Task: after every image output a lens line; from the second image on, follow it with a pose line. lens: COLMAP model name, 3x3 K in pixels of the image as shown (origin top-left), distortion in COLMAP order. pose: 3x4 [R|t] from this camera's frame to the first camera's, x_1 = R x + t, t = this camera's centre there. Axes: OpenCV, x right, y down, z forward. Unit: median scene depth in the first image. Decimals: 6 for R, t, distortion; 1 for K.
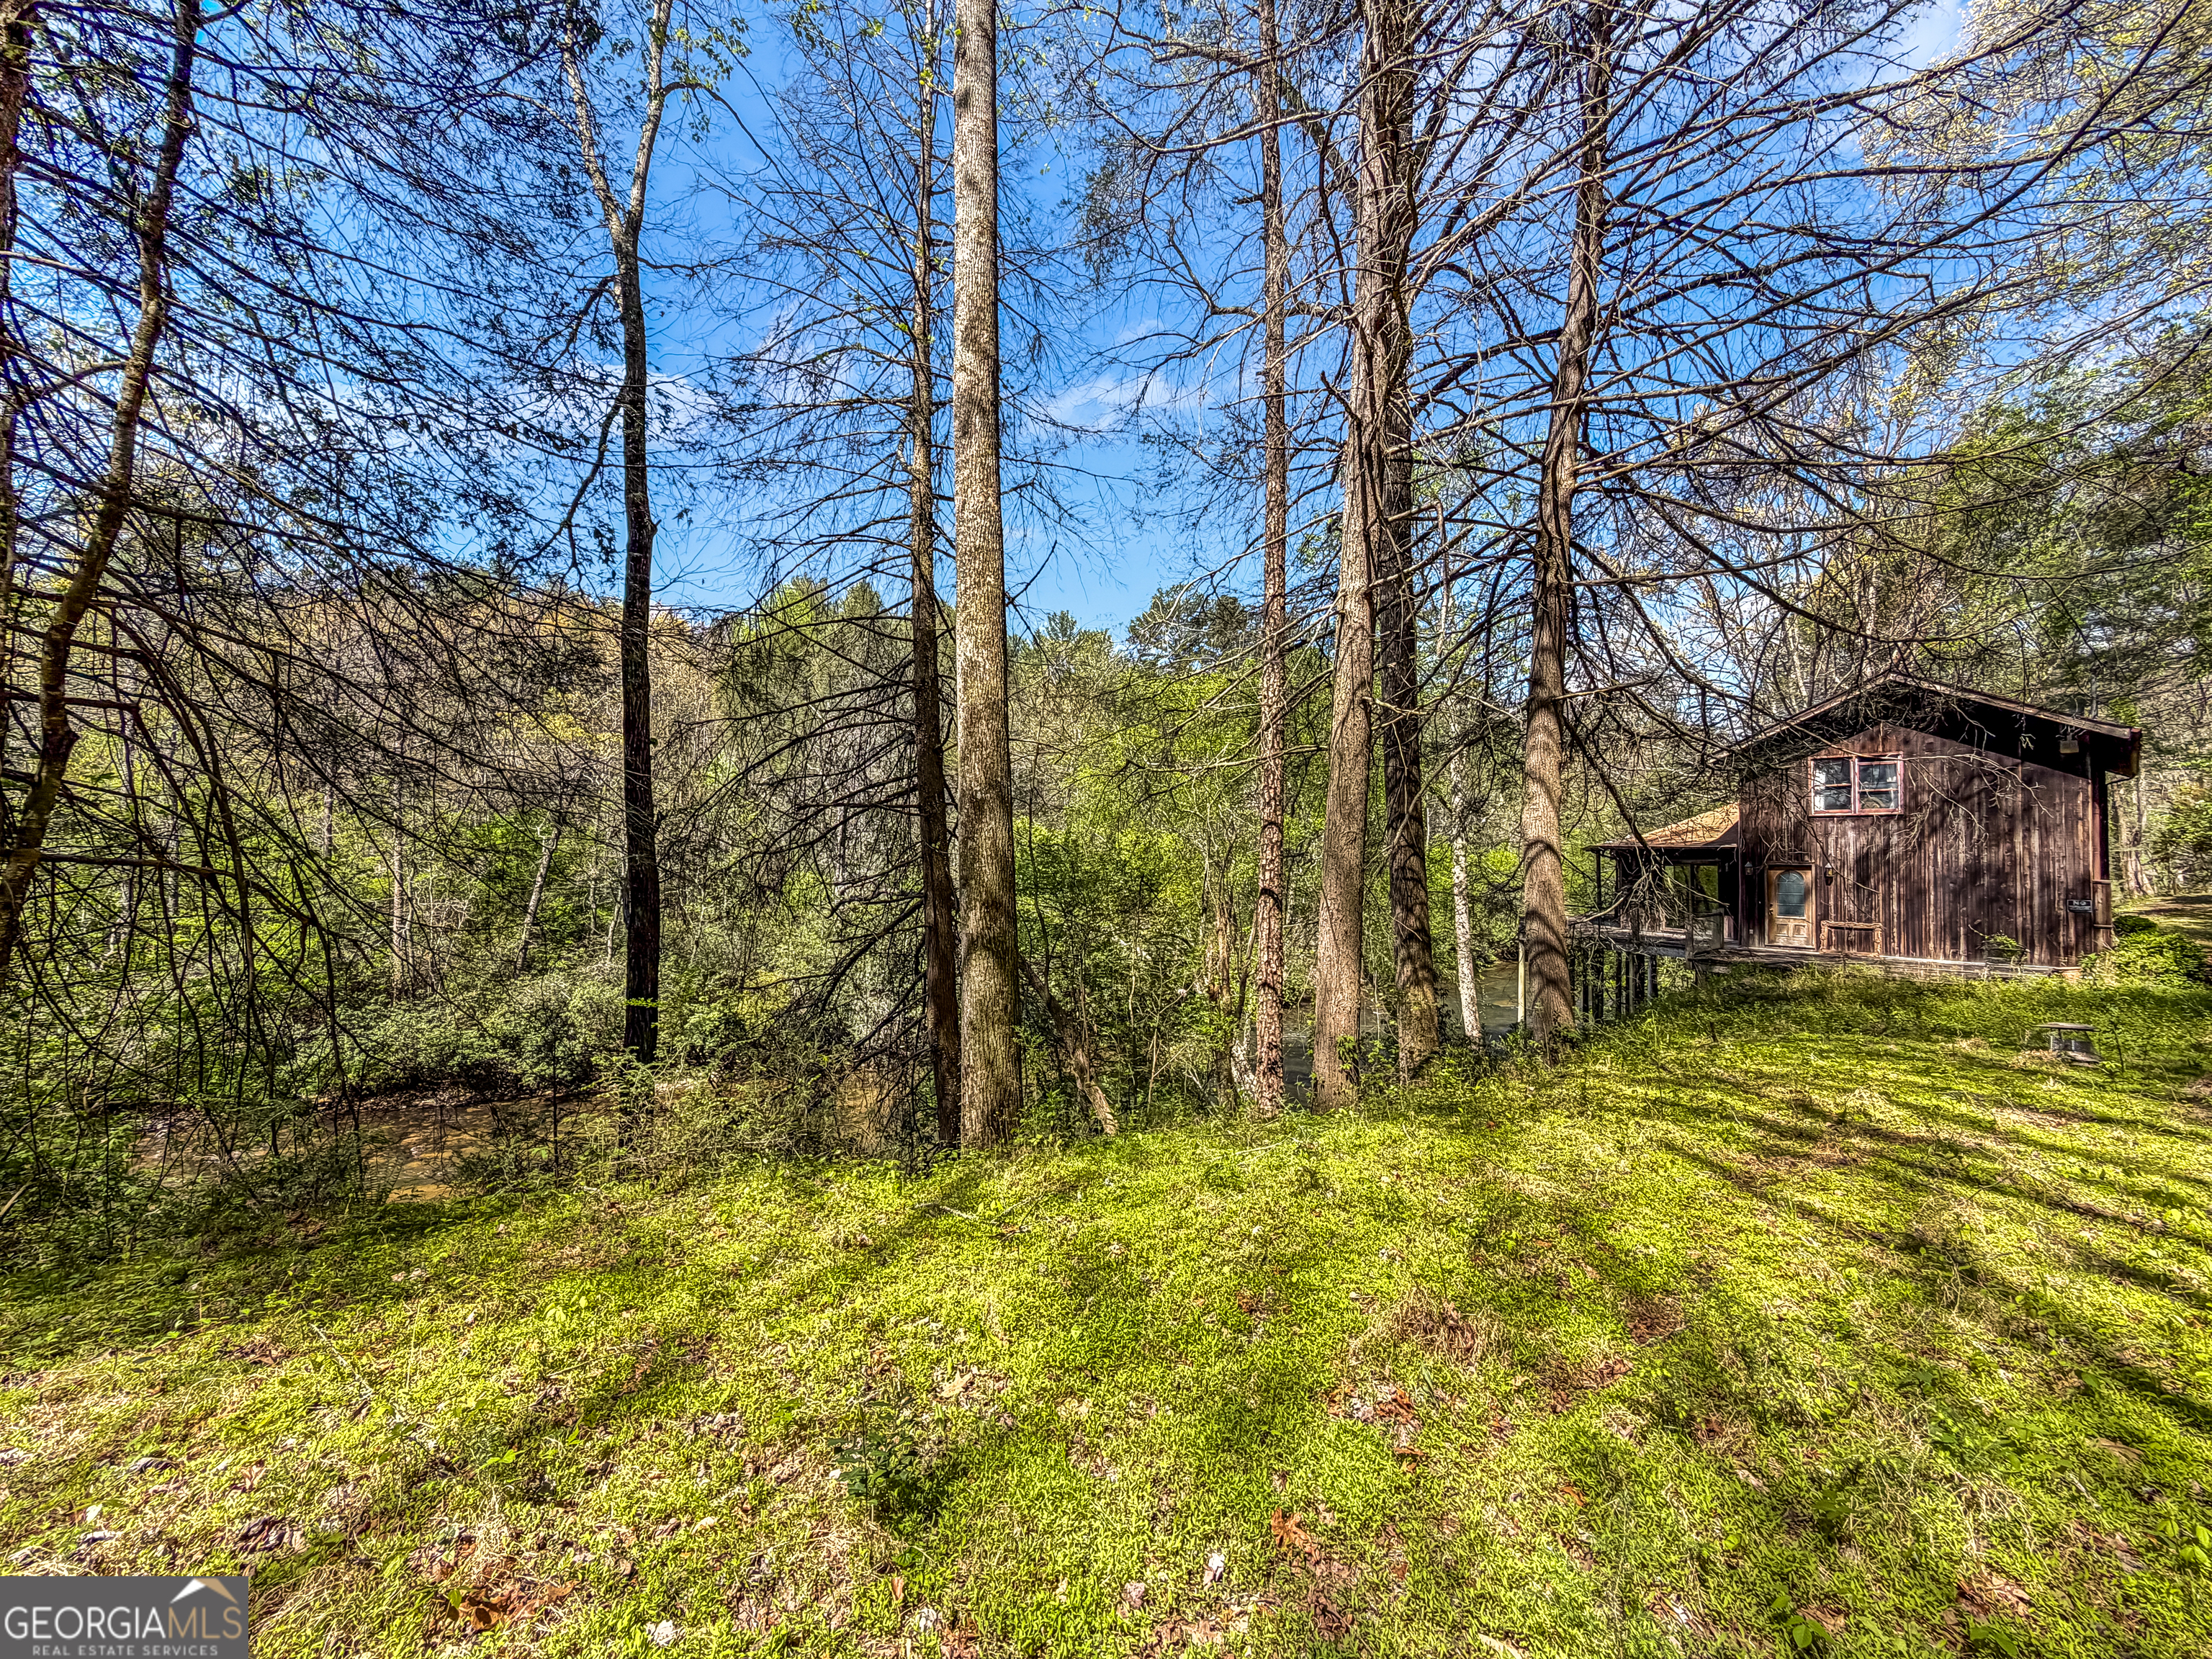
lens RADIAL K [[871.8, 0, 1090.6], [0, 871.8, 822.3], [0, 0, 1]] dist [-0.000148, -0.000404]
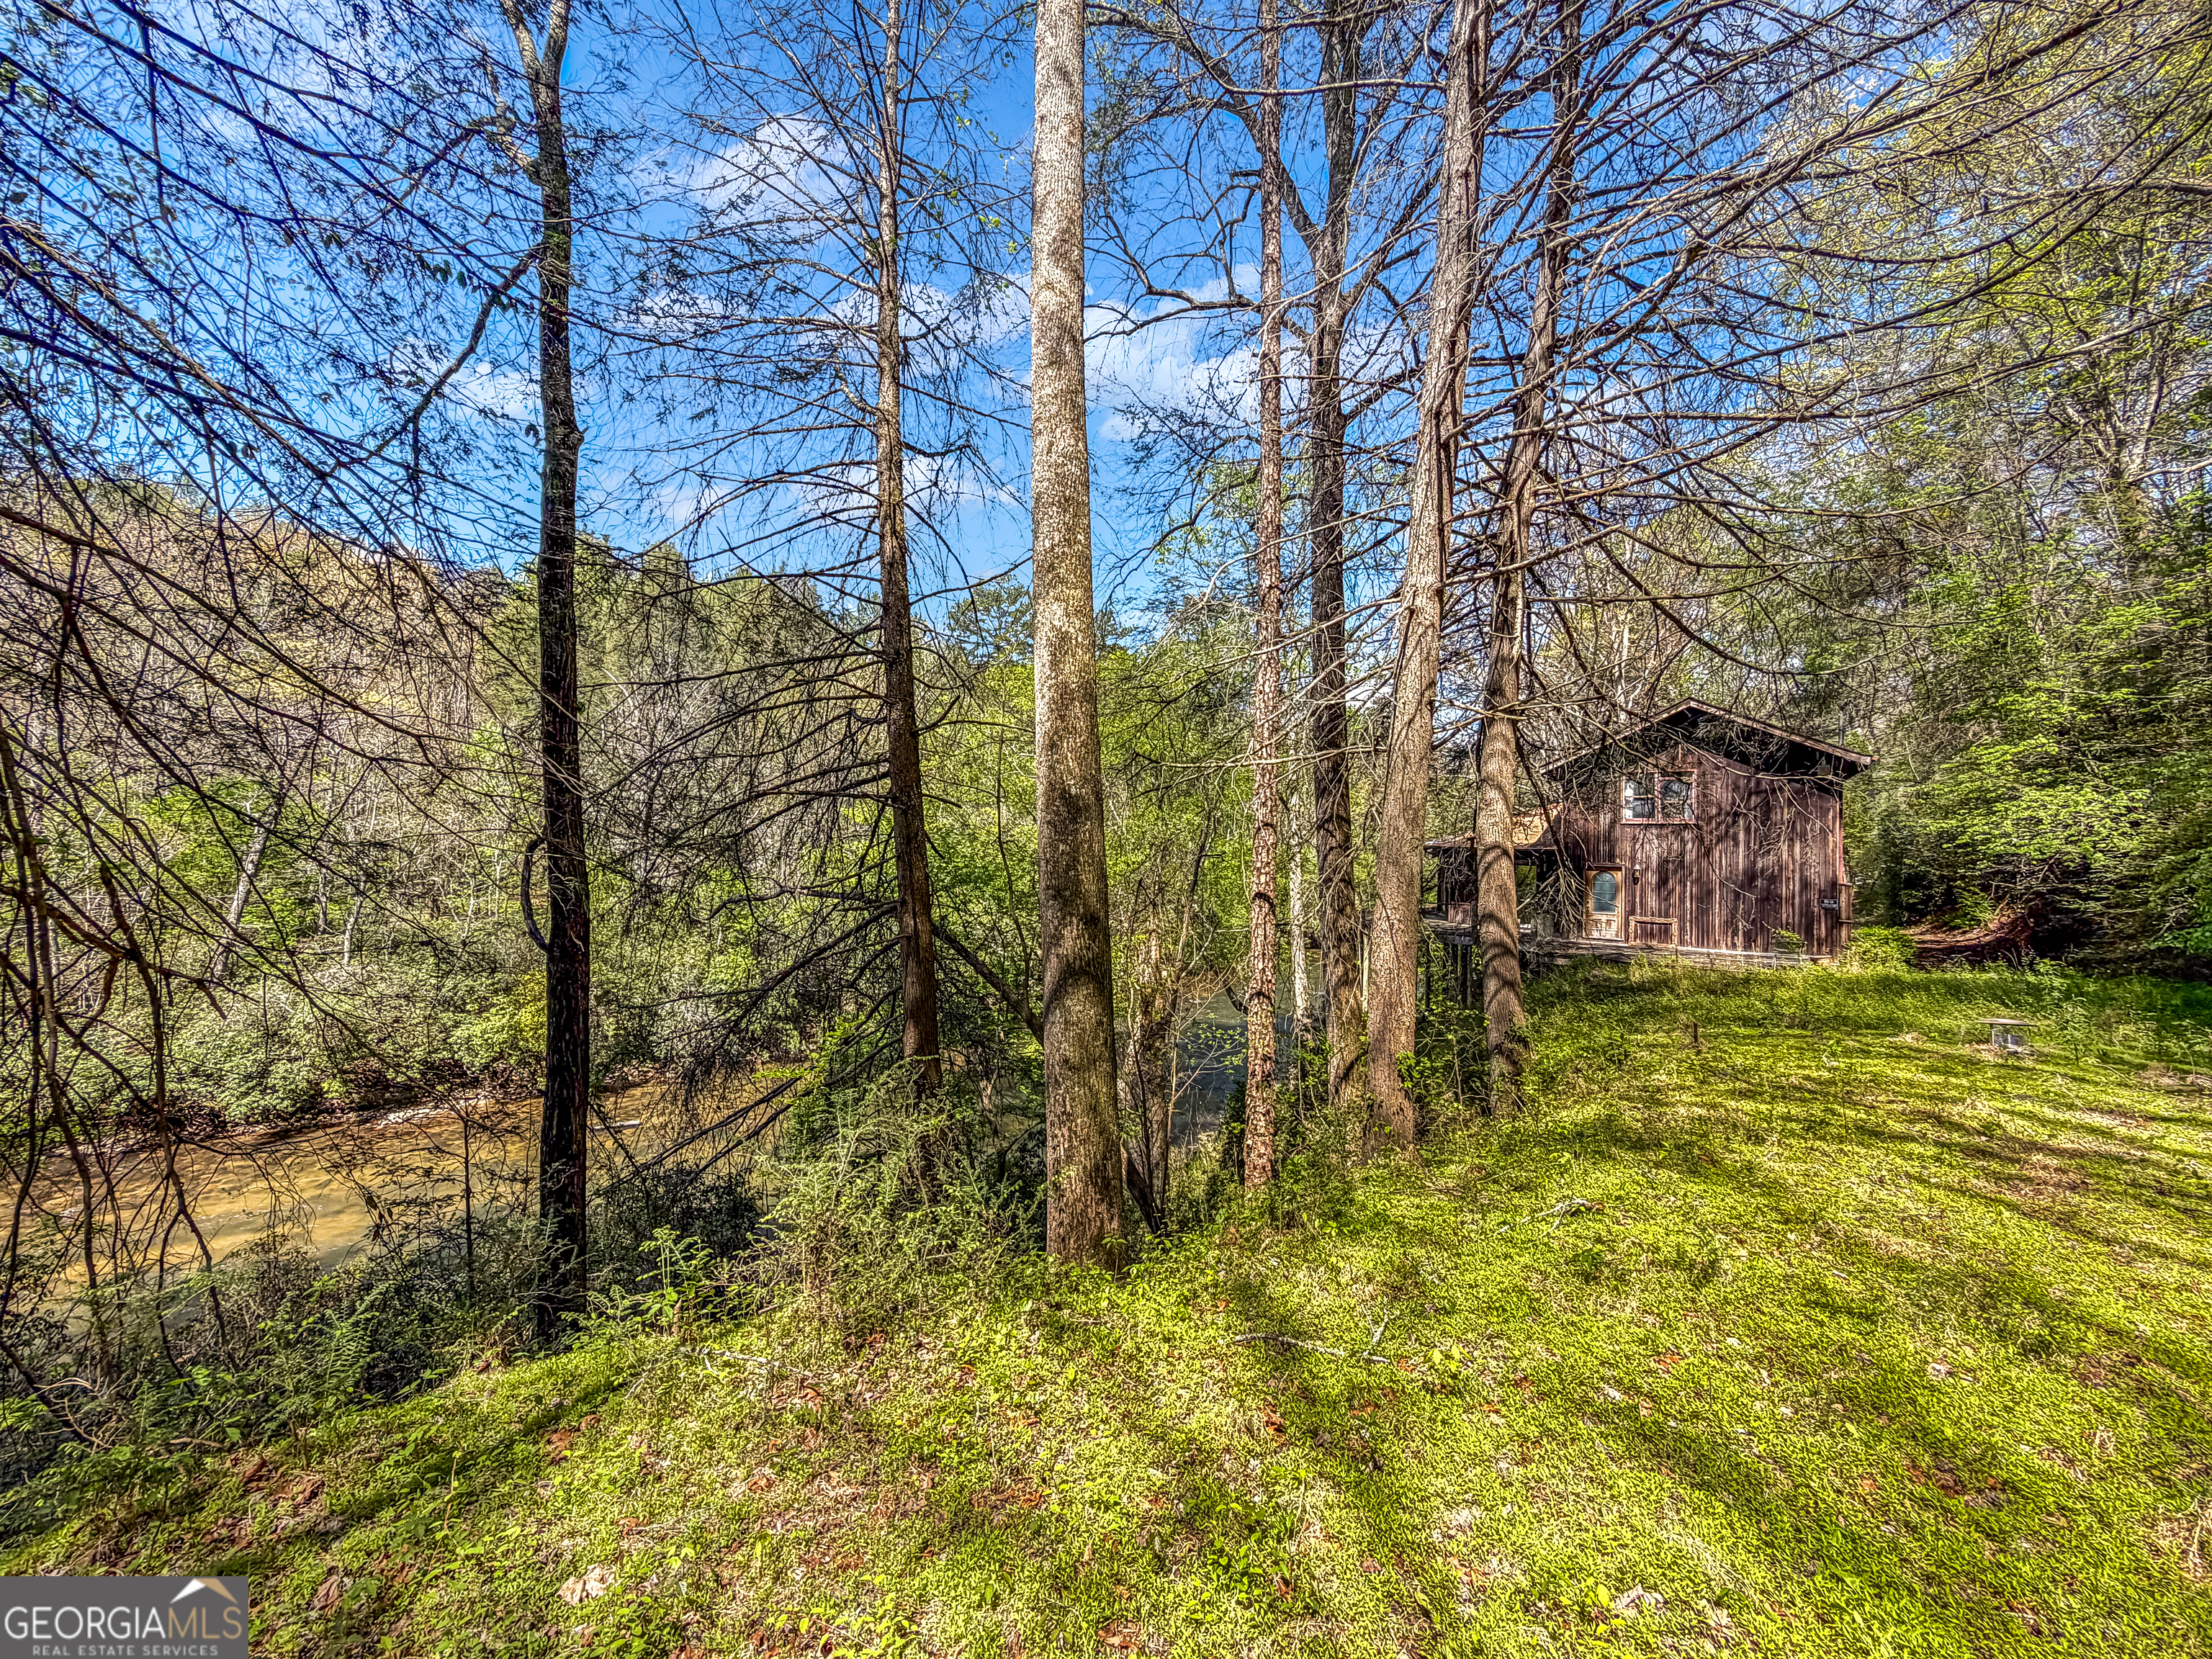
lens RADIAL K [[871.8, 0, 1094.1], [0, 871.8, 811.9], [0, 0, 1]] dist [-0.000148, -0.000404]
pose [[0.973926, 0.023094, 0.225687, -0.108484], [-0.022867, 0.999732, -0.003620, -0.002809], [-0.225710, -0.001635, 0.974193, 0.062184]]
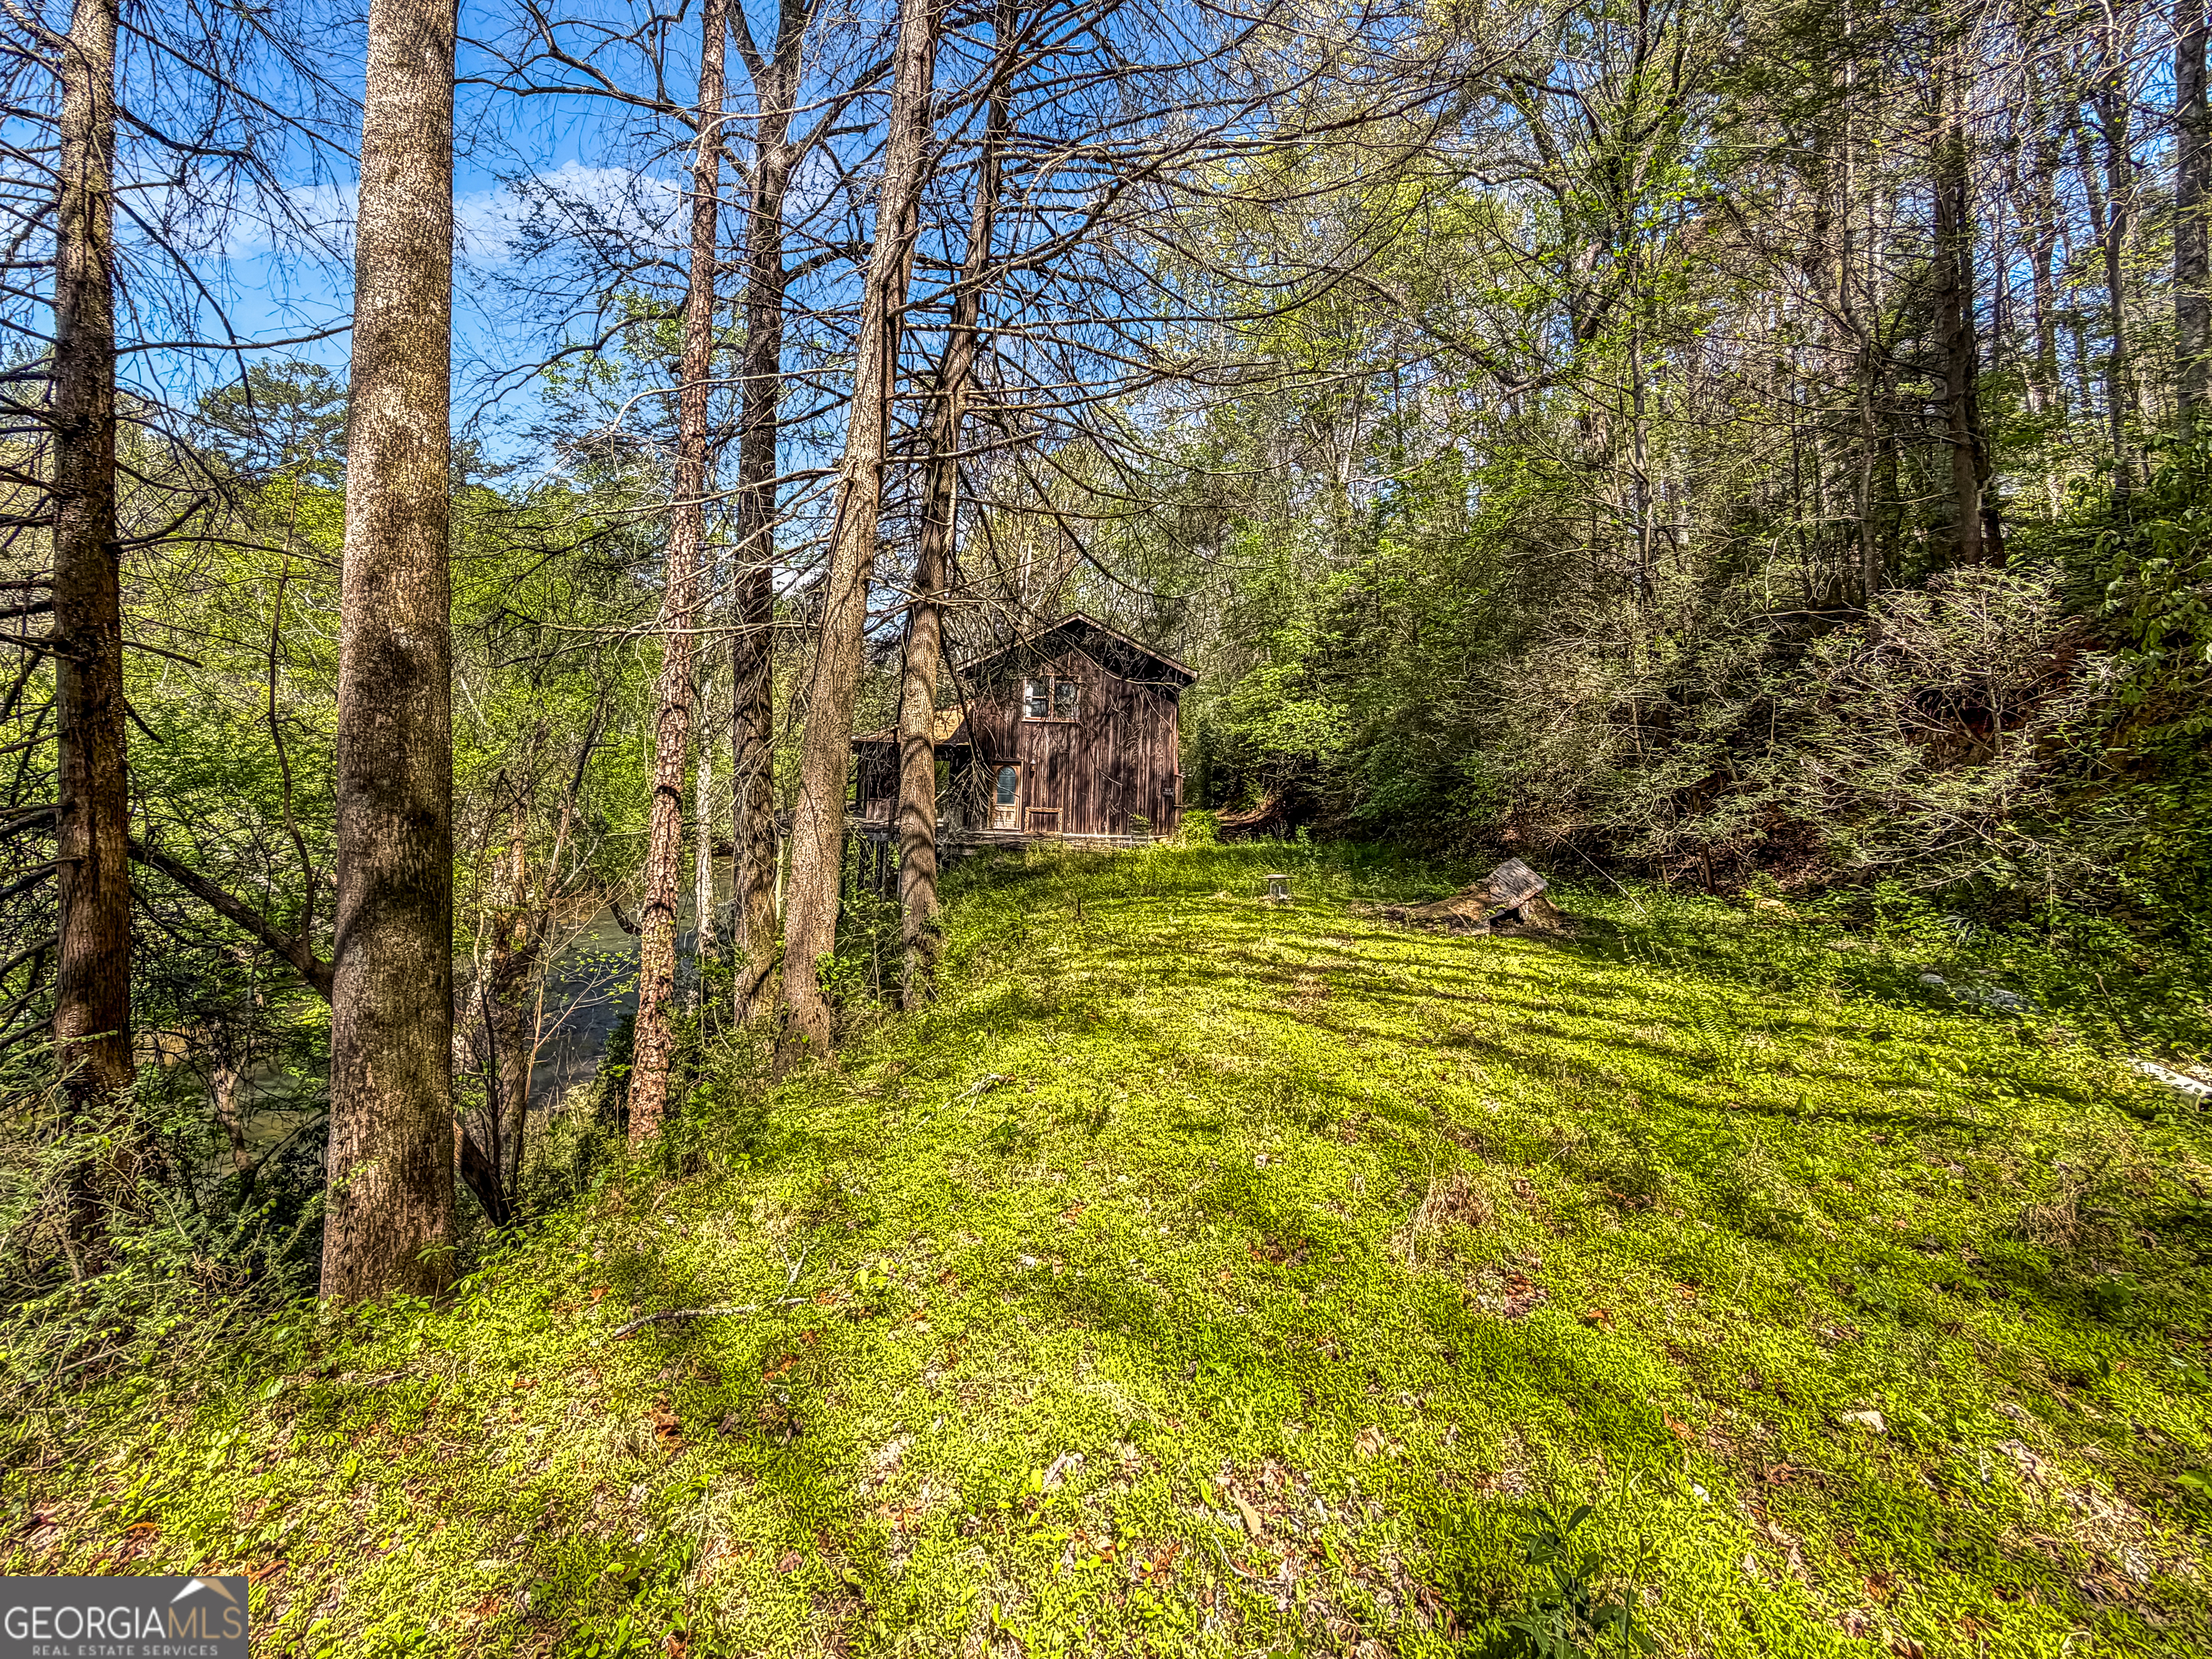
lens RADIAL K [[934.6, 0, 1064.7], [0, 934.6, 681.8], [0, 0, 1]] dist [-0.000525, -0.000420]
pose [[0.680455, 0.071732, 0.729270, -0.105666], [-0.049748, 0.997423, -0.051689, 0.002875], [-0.731099, -0.001108, 0.682271, 0.073020]]
